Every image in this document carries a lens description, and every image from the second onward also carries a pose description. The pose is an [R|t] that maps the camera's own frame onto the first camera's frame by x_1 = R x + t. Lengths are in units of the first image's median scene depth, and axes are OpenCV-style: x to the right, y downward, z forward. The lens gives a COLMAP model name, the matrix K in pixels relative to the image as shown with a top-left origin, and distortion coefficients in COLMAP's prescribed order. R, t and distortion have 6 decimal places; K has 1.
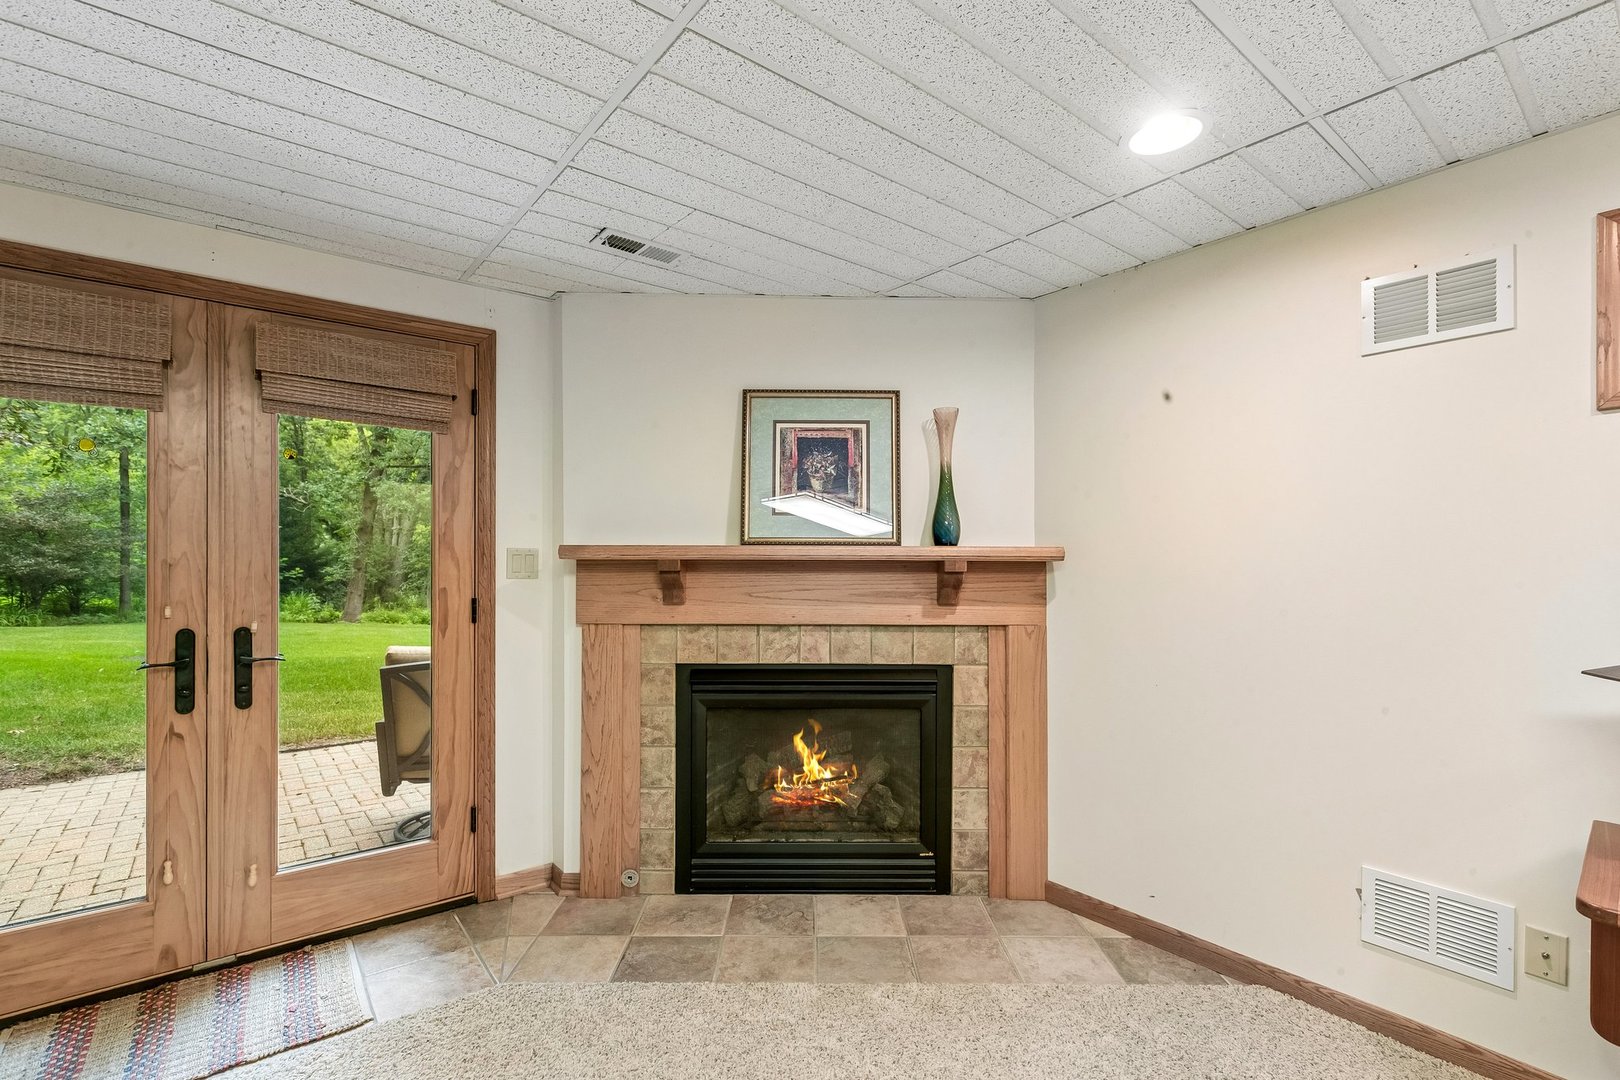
lens RADIAL K [[736.8, 0, 810.8], [0, 736.8, 553.1], [0, 0, 1]] dist [-0.002795, -0.000104]
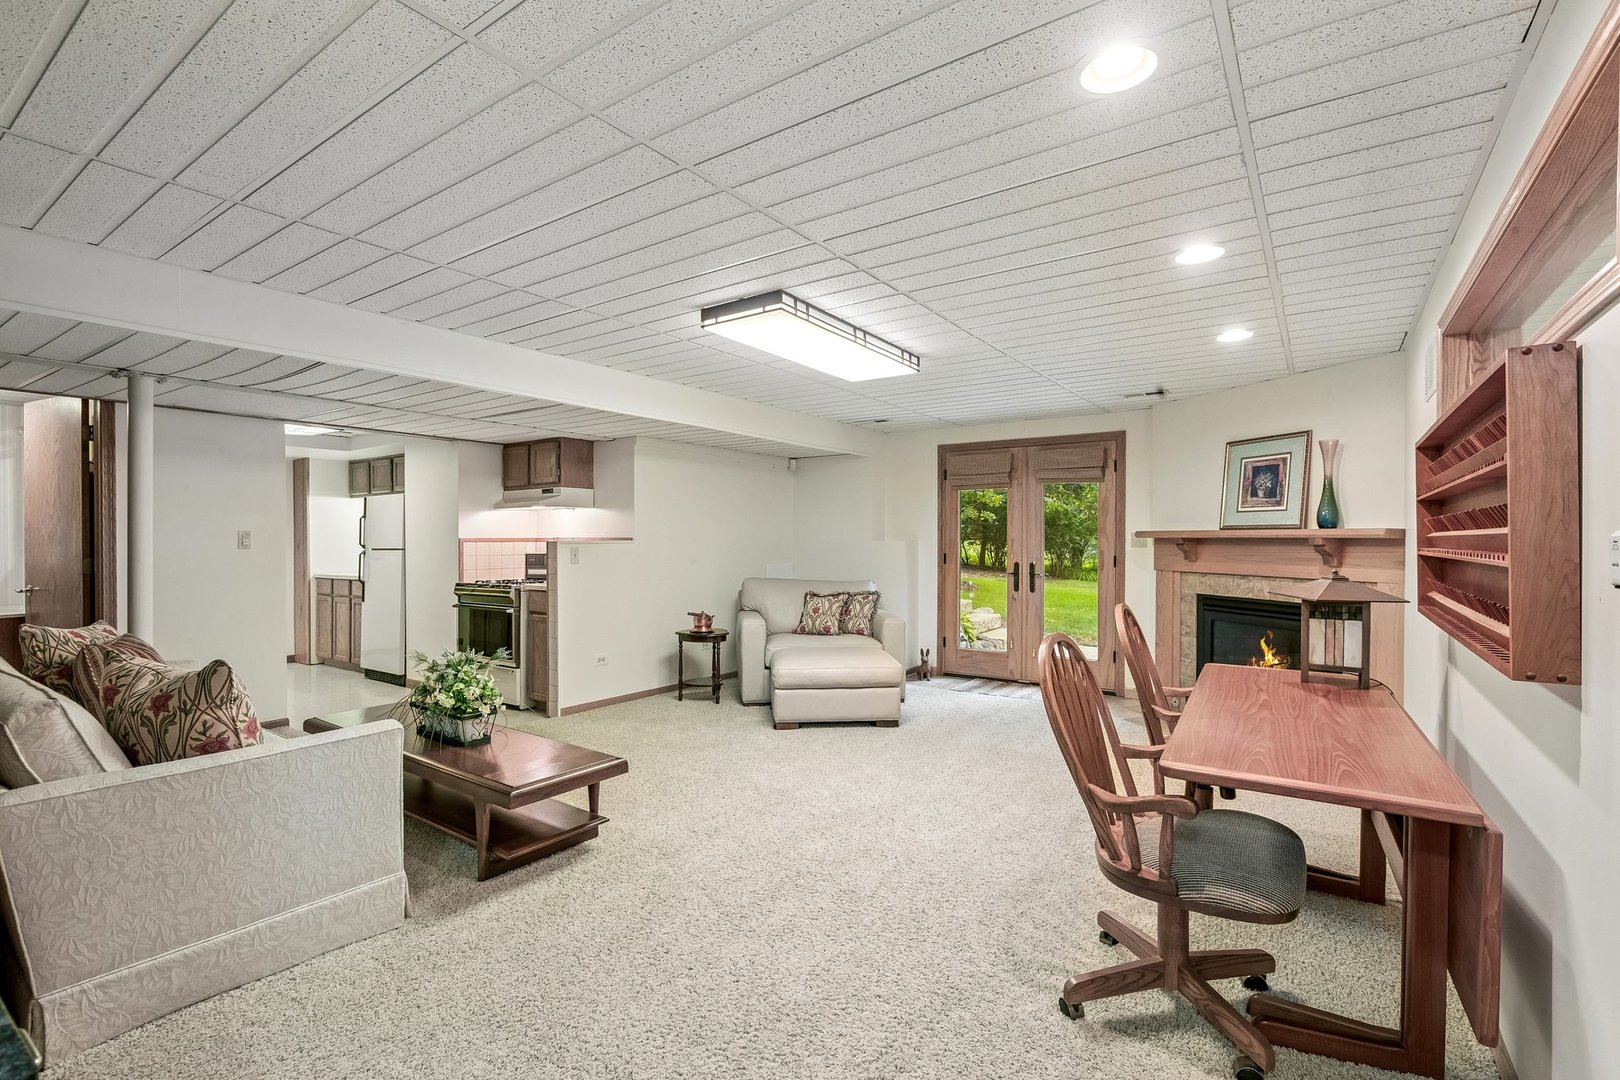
lens RADIAL K [[736.8, 0, 808.6], [0, 736.8, 543.3], [0, 0, 1]] dist [-0.002795, -0.000104]
pose [[0.288648, 0.003254, -0.957430, 1.328629], [0.000825, 0.999993, 0.003648, 0.014871], [0.957435, -0.001843, 0.288643, -0.484833]]
